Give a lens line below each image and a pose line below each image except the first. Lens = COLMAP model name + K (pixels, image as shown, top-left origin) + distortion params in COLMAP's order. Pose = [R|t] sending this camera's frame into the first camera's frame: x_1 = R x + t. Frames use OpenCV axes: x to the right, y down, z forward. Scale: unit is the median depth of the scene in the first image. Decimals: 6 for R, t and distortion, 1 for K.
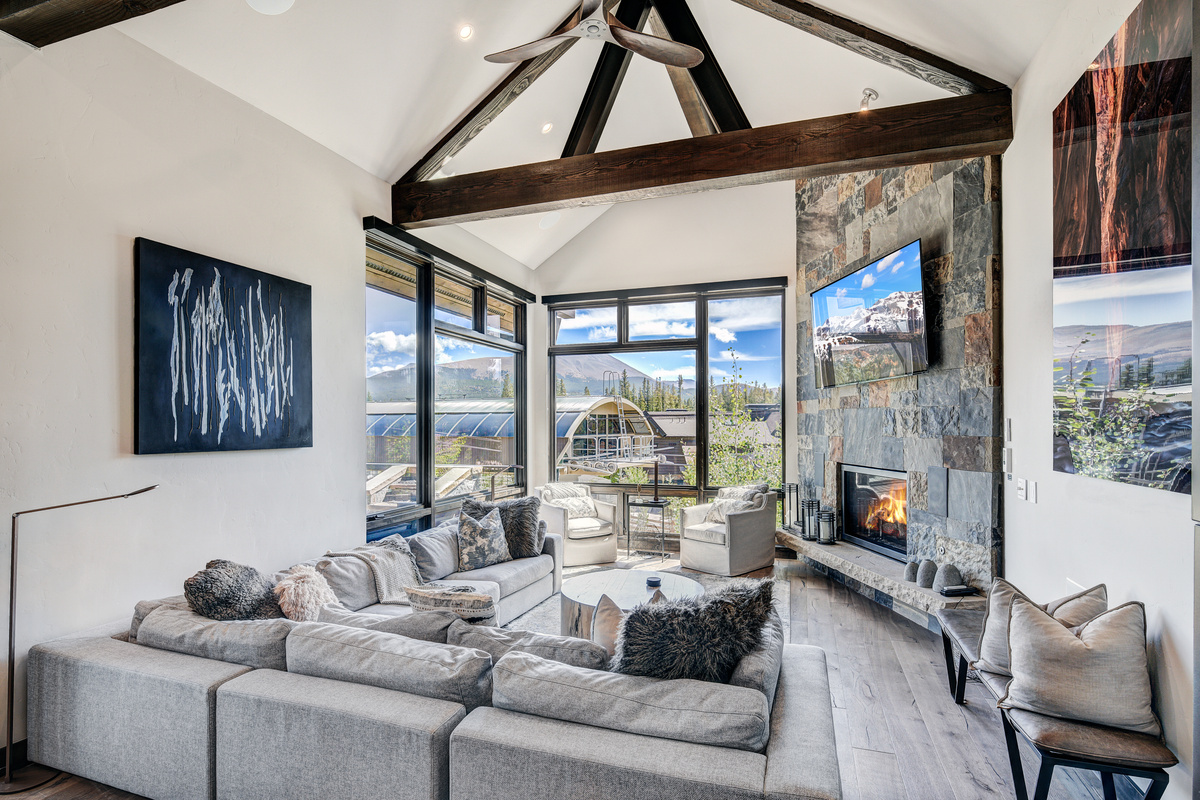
lens RADIAL K [[589.5, 0, 604.2], [0, 589.5, 422.7], [0, 0, 1]] dist [0.001464, 0.000243]
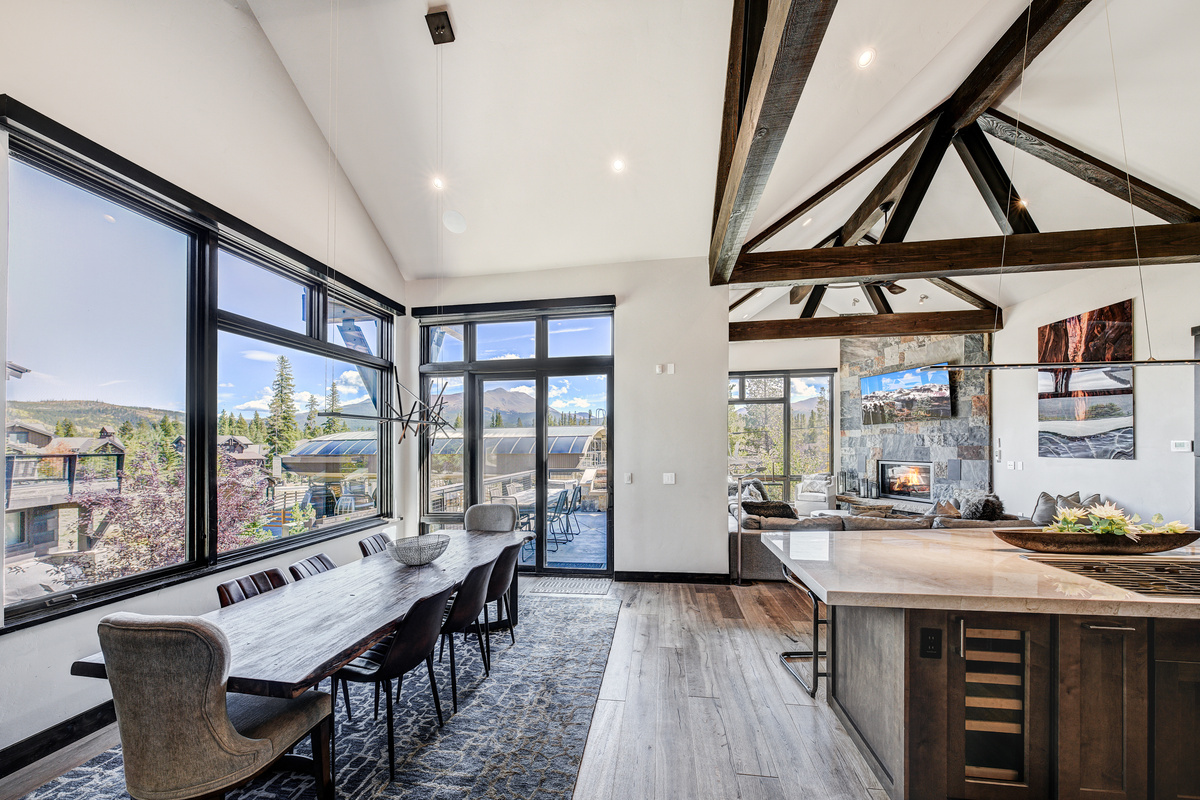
lens RADIAL K [[425.1, 0, 602.5], [0, 425.1, 444.8], [0, 0, 1]] dist [-0.000874, -0.000135]
pose [[0.982416, -0.008534, 0.186511, -1.128408], [0.008009, 0.999962, 0.003568, 0.000378], [-0.186535, -0.002011, 0.982446, -0.402520]]
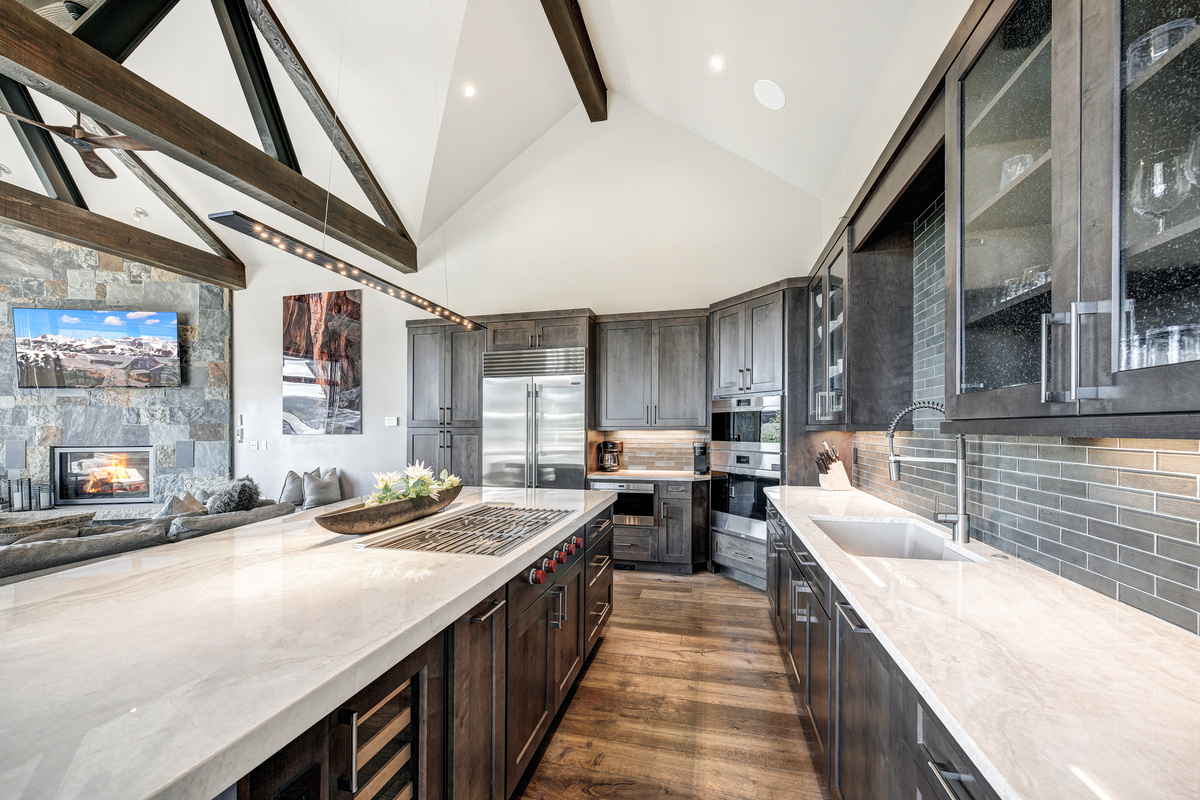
lens RADIAL K [[450.3, 0, 603.7], [0, 450.3, 431.7], [0, 0, 1]] dist [0.000586, -0.000025]
pose [[-0.086877, -0.002297, 0.996216, -0.927474], [0.000966, 0.999997, 0.002390, 0.045077], [-0.996219, 0.001170, -0.086875, -0.162395]]
